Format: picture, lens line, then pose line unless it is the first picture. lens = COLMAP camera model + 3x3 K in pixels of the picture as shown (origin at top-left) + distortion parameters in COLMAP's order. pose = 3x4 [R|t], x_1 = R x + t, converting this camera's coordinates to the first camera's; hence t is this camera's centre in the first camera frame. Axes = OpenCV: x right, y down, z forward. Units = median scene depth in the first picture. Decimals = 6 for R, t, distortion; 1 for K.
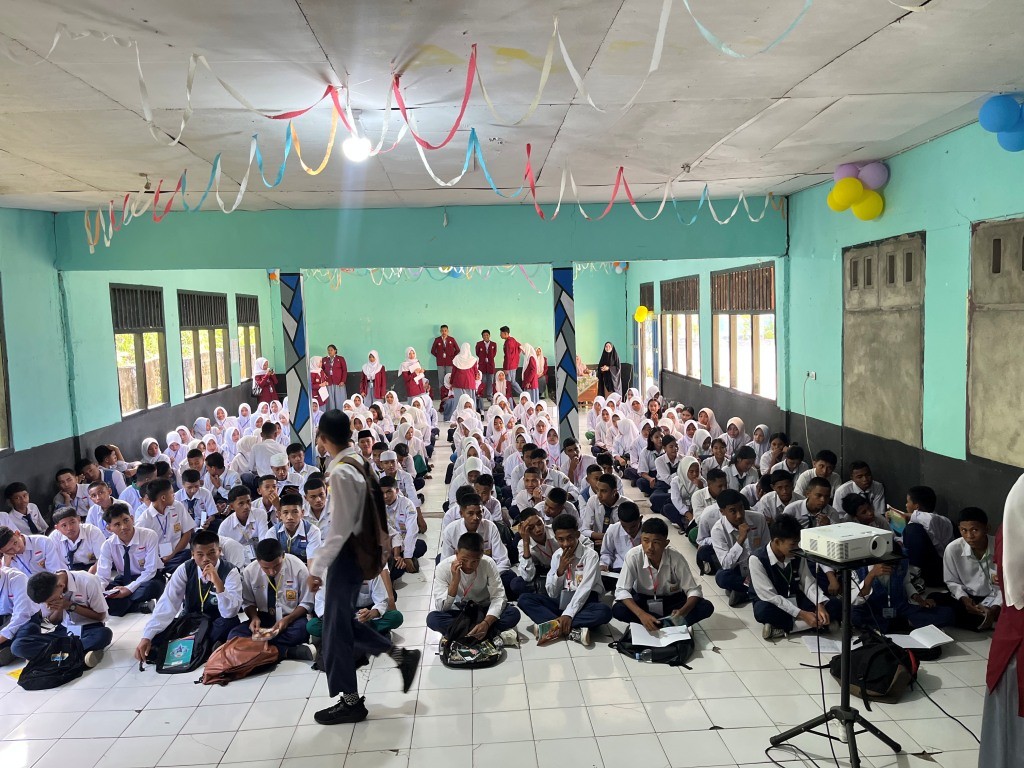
lens RADIAL K [[801.0, 0, 512.0], [0, 801.0, 384.0], [0, 0, 1]] dist [0.020338, -0.007709]
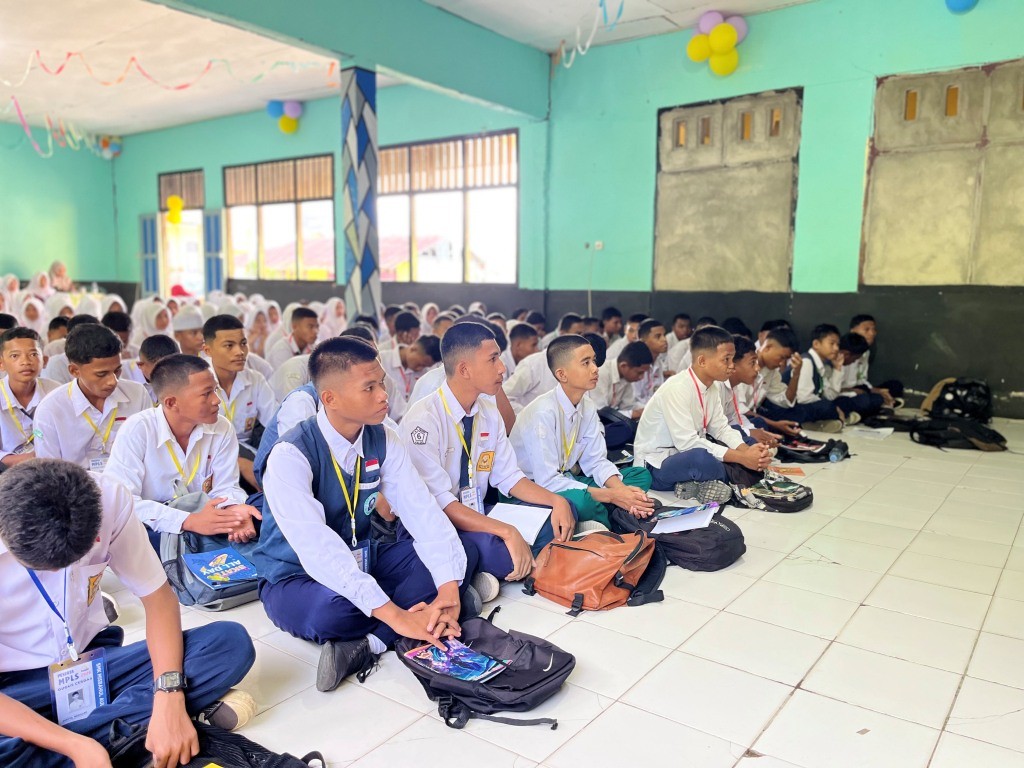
lens RADIAL K [[829.9, 0, 512.0], [0, 829.9, 384.0], [0, 0, 1]] dist [0.029066, -0.007527]
pose [[0.648933, -0.030387, 0.760239, -0.580562], [0.023155, 0.999528, 0.020187, 0.170074], [-0.760493, 0.004504, 0.649330, 0.544368]]
